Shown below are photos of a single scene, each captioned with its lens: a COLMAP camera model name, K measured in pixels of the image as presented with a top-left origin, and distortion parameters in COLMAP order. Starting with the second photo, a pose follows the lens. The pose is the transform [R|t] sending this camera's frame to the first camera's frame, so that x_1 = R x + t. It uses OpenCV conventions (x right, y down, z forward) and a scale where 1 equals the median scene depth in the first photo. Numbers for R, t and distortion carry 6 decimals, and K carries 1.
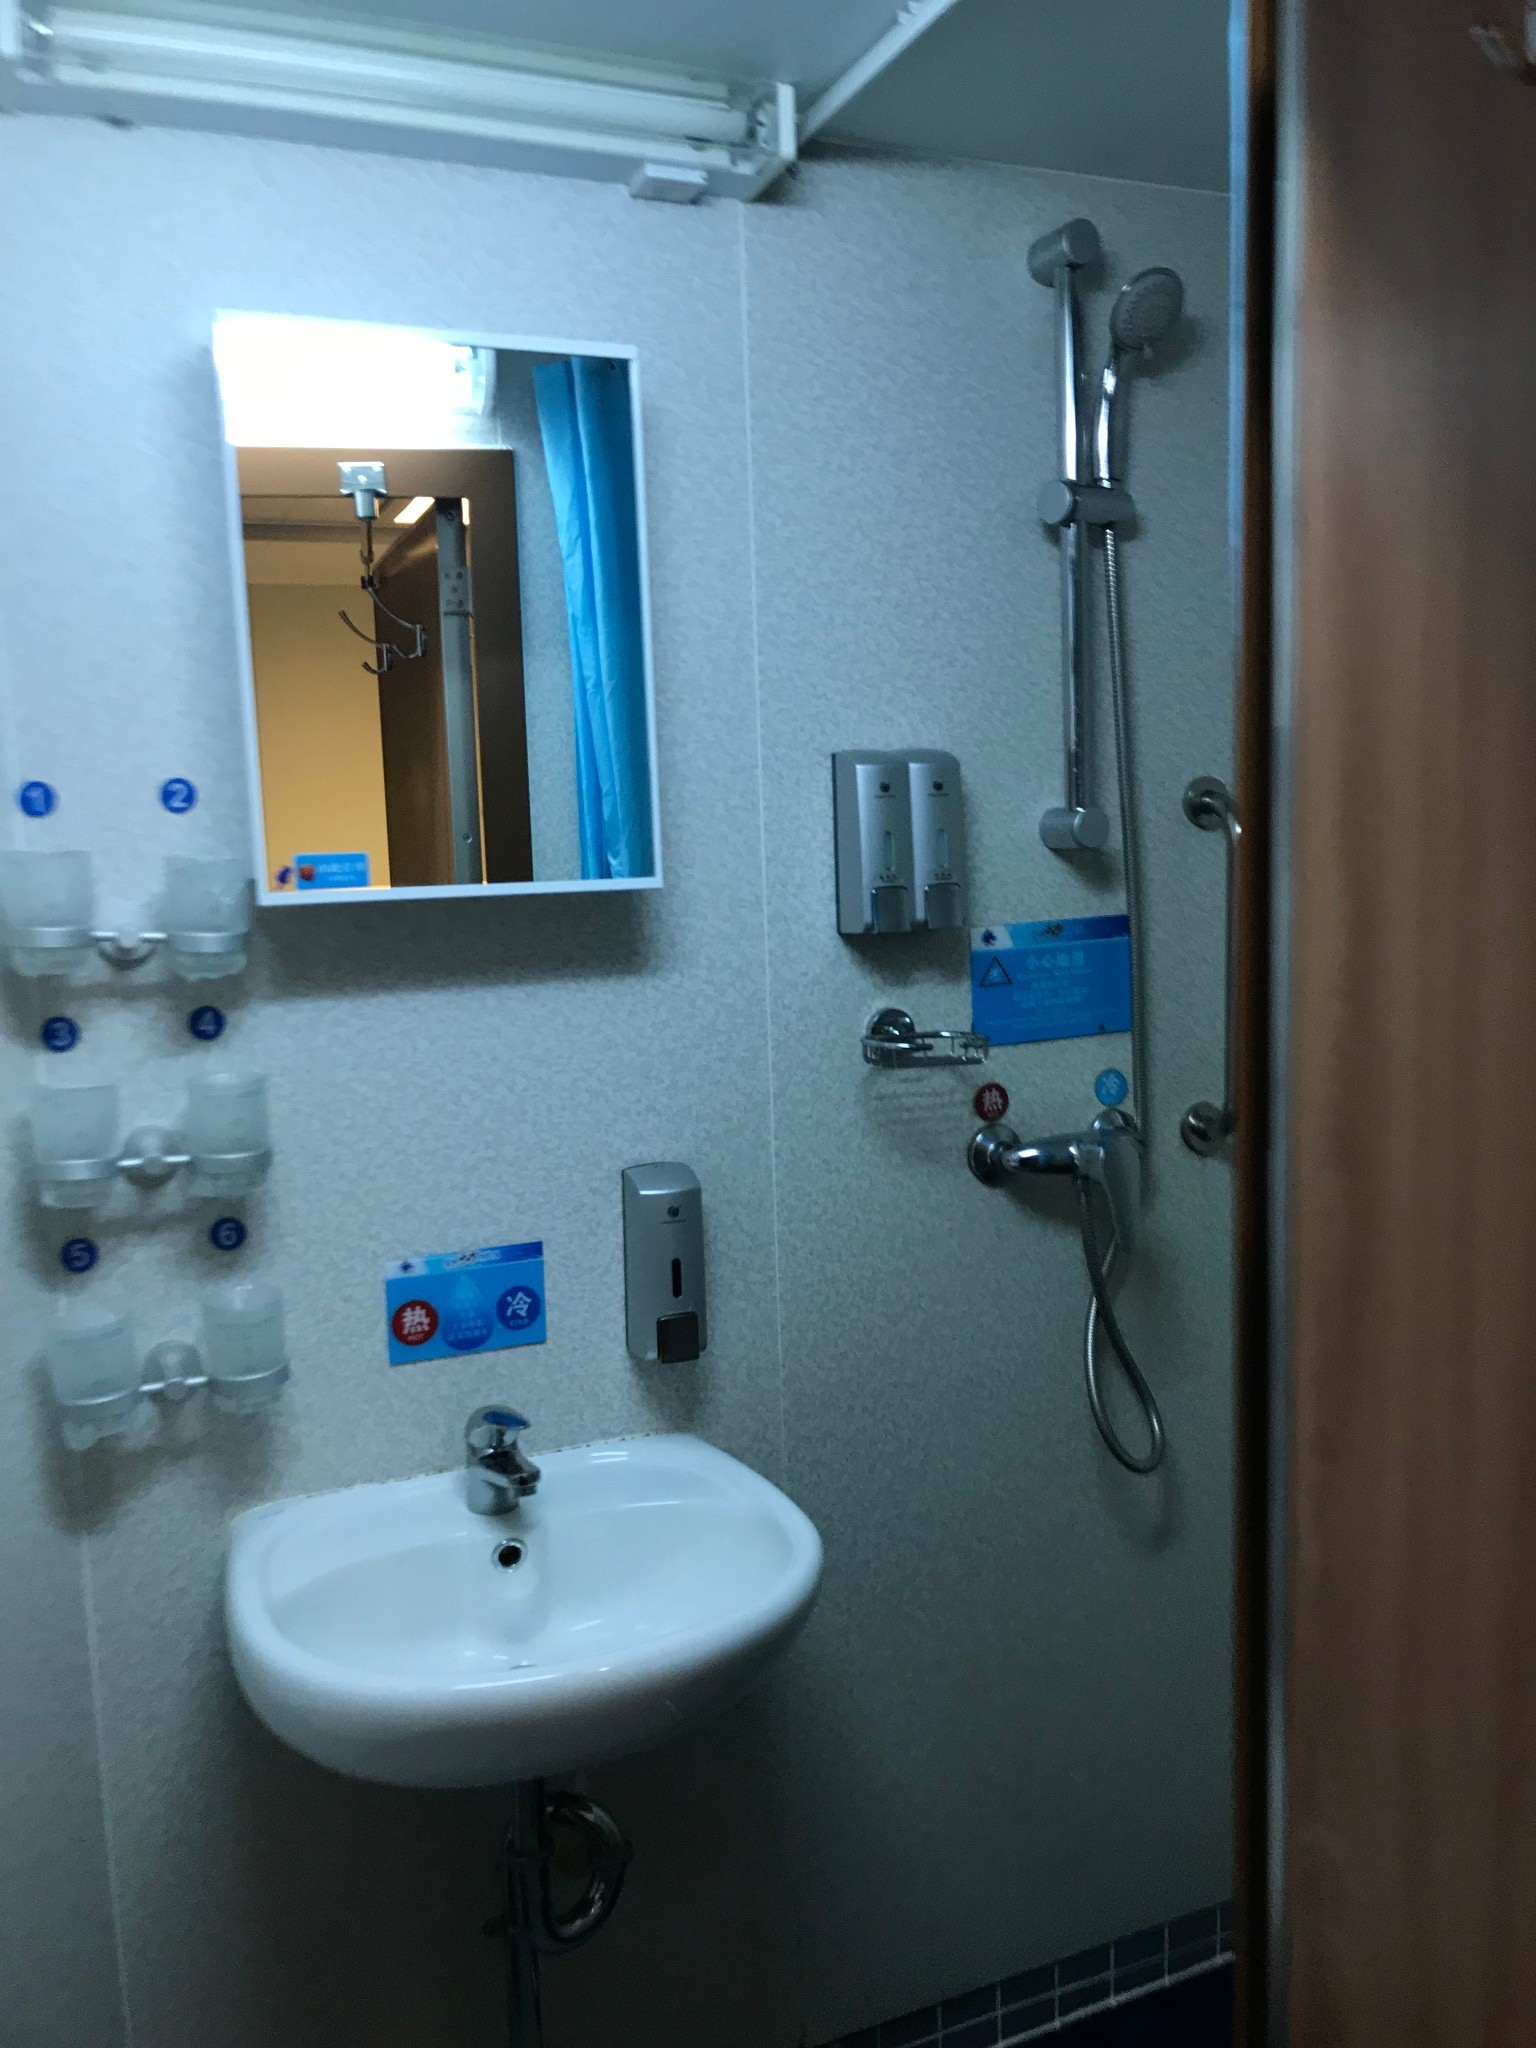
lens RADIAL K [[1685.3, 0, 818.4], [0, 1685.3, 1020.1], [0, 0, 1]] dist [0.228119, -0.552806]
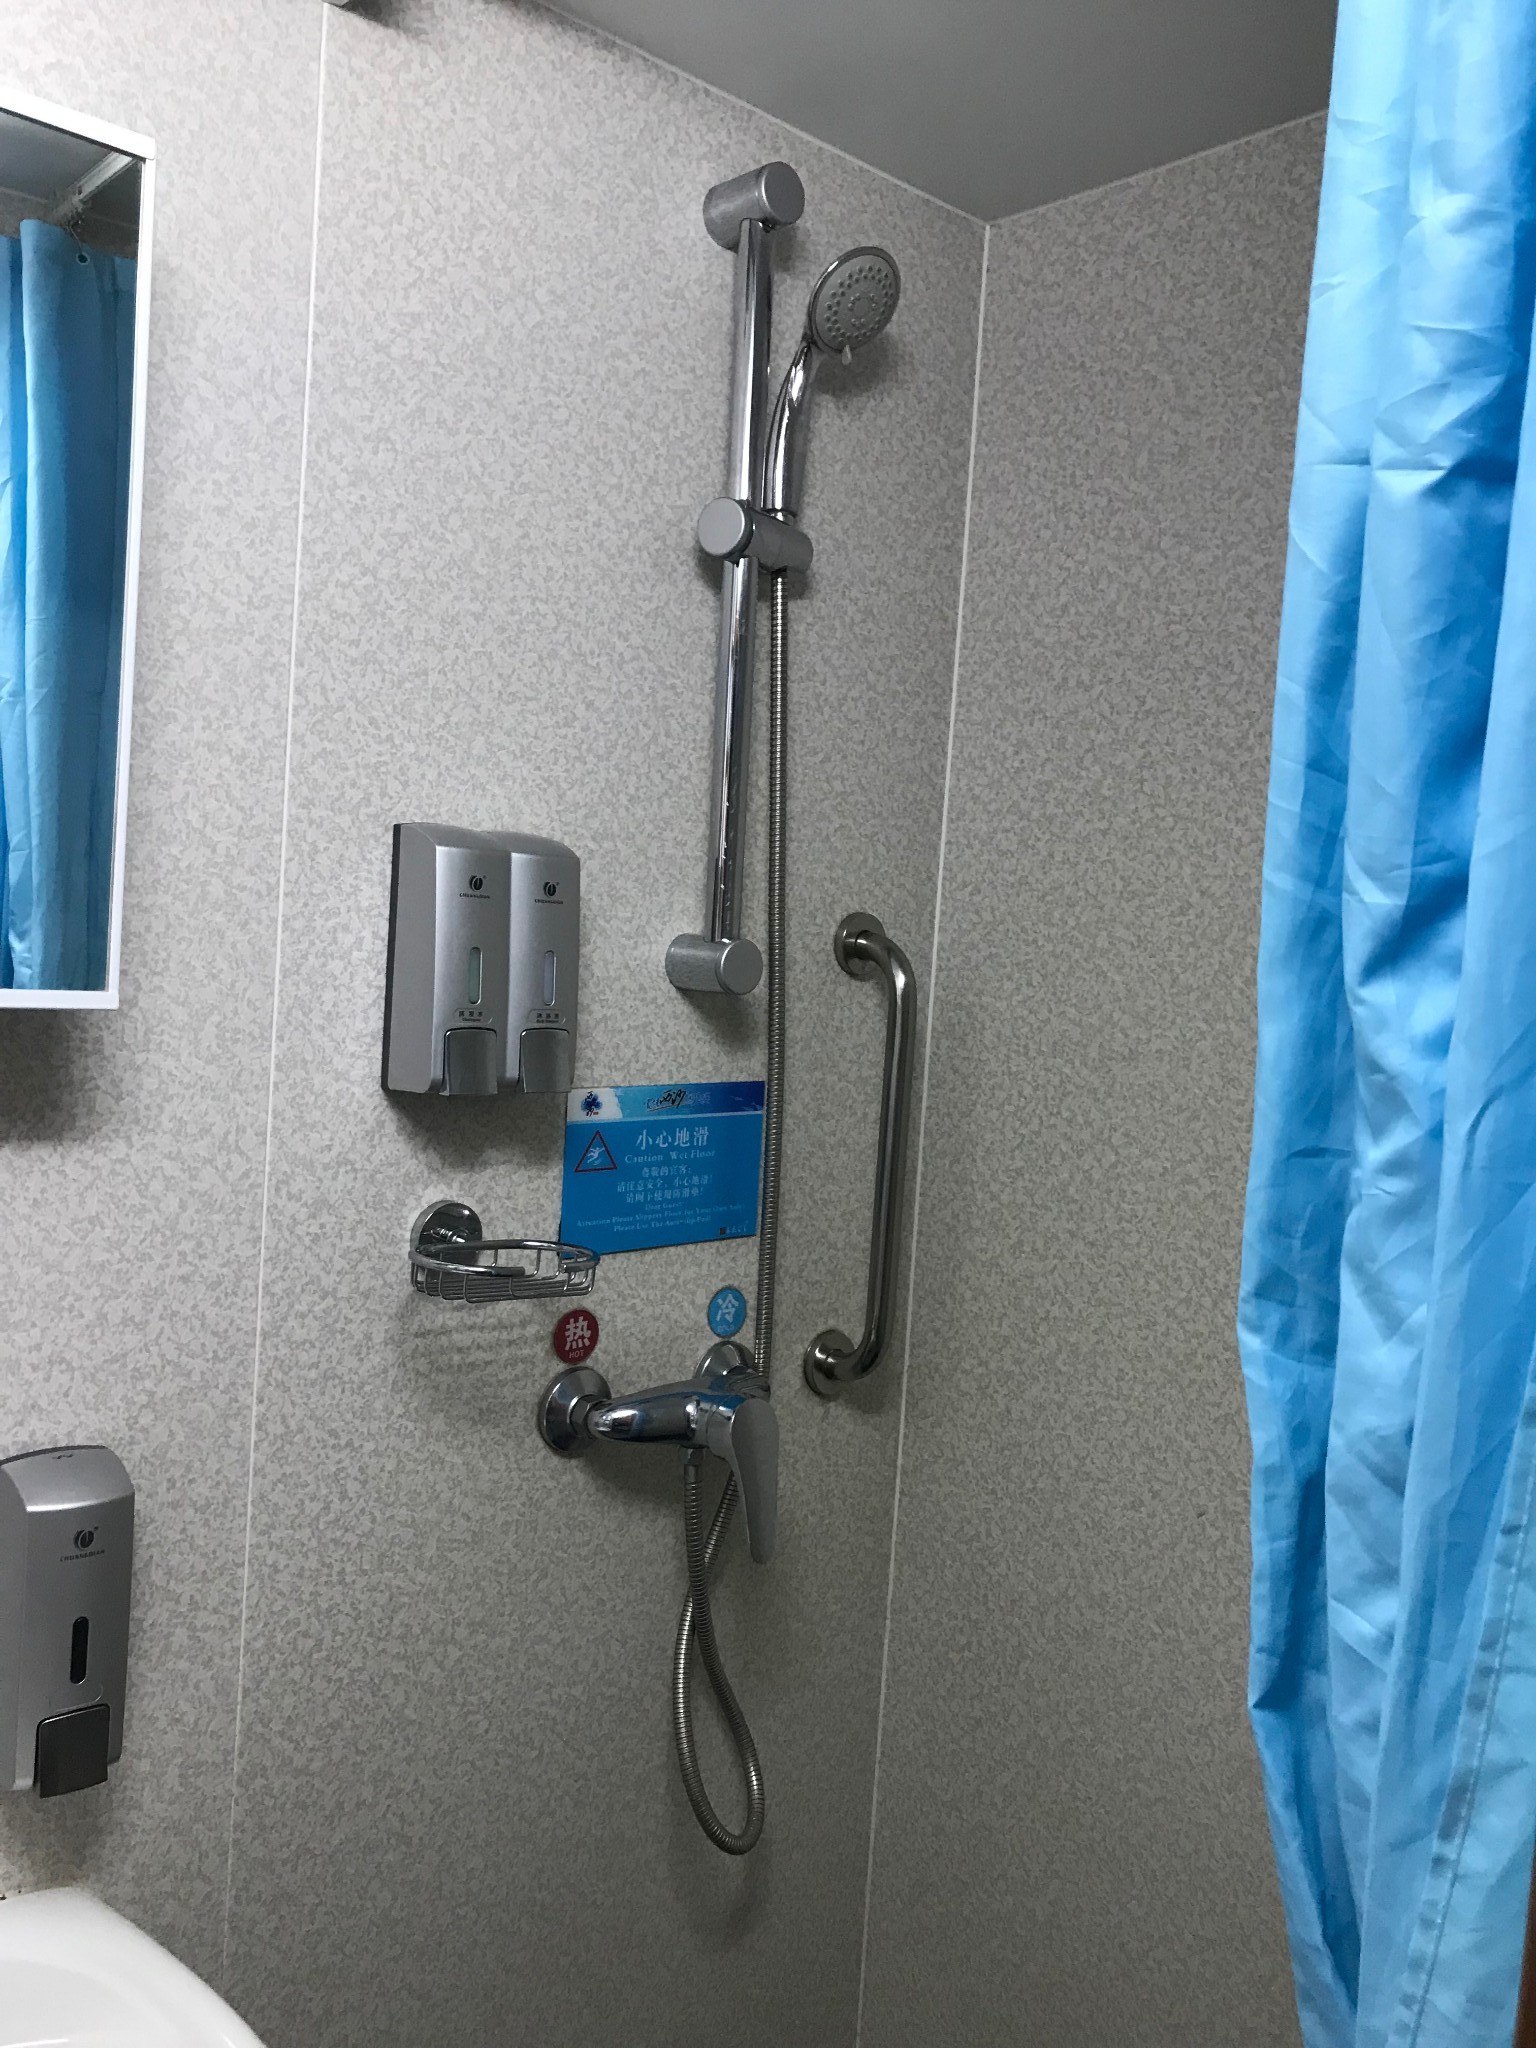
lens RADIAL K [[1678.2, 0, 767.2], [0, 1678.2, 1002.9], [0, 0, 1]] dist [0.024648, 0.006043]
pose [[0.948349, 0.076841, 0.307781, -0.051896], [-0.055438, 0.995434, -0.077703, -0.042648], [-0.312346, 0.056626, 0.948279, 0.322069]]
